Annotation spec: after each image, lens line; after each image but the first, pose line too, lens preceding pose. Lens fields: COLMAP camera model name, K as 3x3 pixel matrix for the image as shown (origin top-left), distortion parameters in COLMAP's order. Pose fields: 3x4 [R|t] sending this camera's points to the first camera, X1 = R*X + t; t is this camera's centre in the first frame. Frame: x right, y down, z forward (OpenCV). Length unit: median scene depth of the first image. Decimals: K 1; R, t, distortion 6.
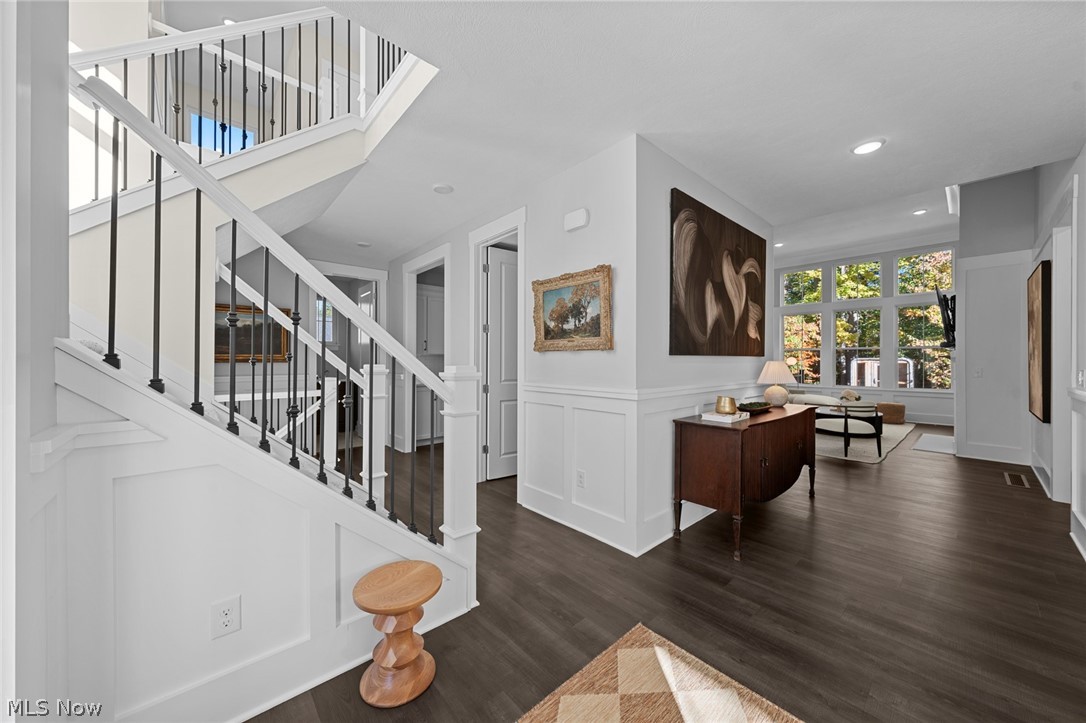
lens RADIAL K [[389.6, 0, 539.4], [0, 389.6, 357.6], [0, 0, 1]] dist [0.000121, 0.000087]
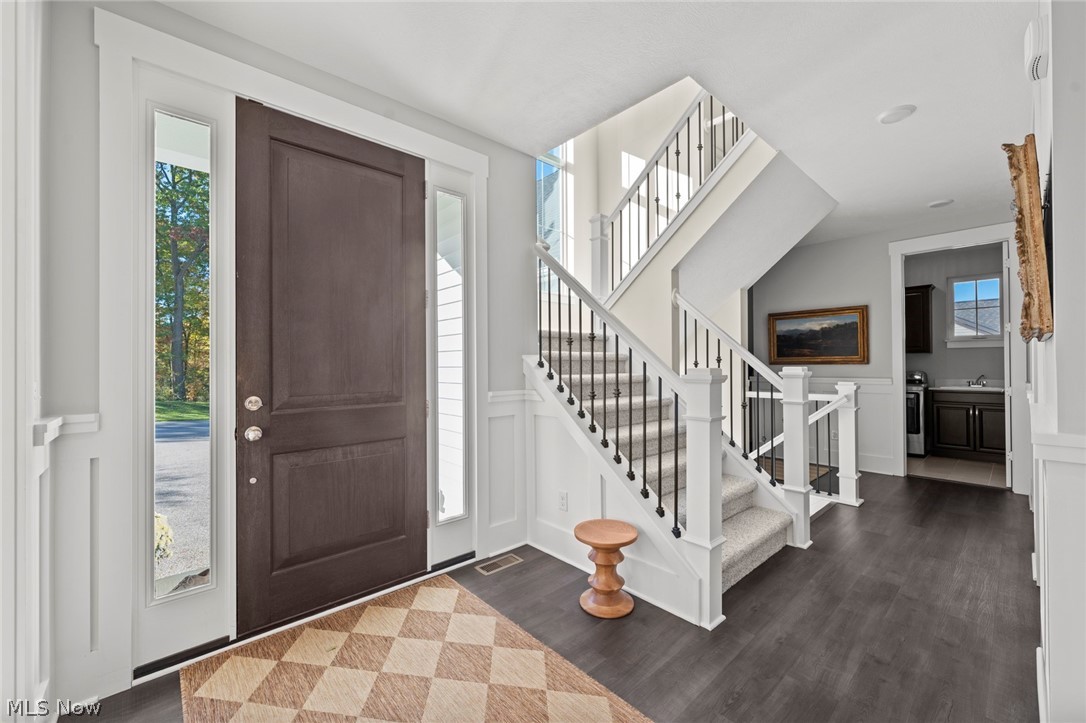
lens RADIAL K [[421.7, 0, 541.6], [0, 421.7, 360.9], [0, 0, 1]] dist [-0.011287, 0.000031]
pose [[-0.010180, -0.013049, -0.999863, 0.117815], [0.015178, 0.999798, -0.013203, 0.001860], [0.999833, -0.015311, -0.009980, 0.088447]]
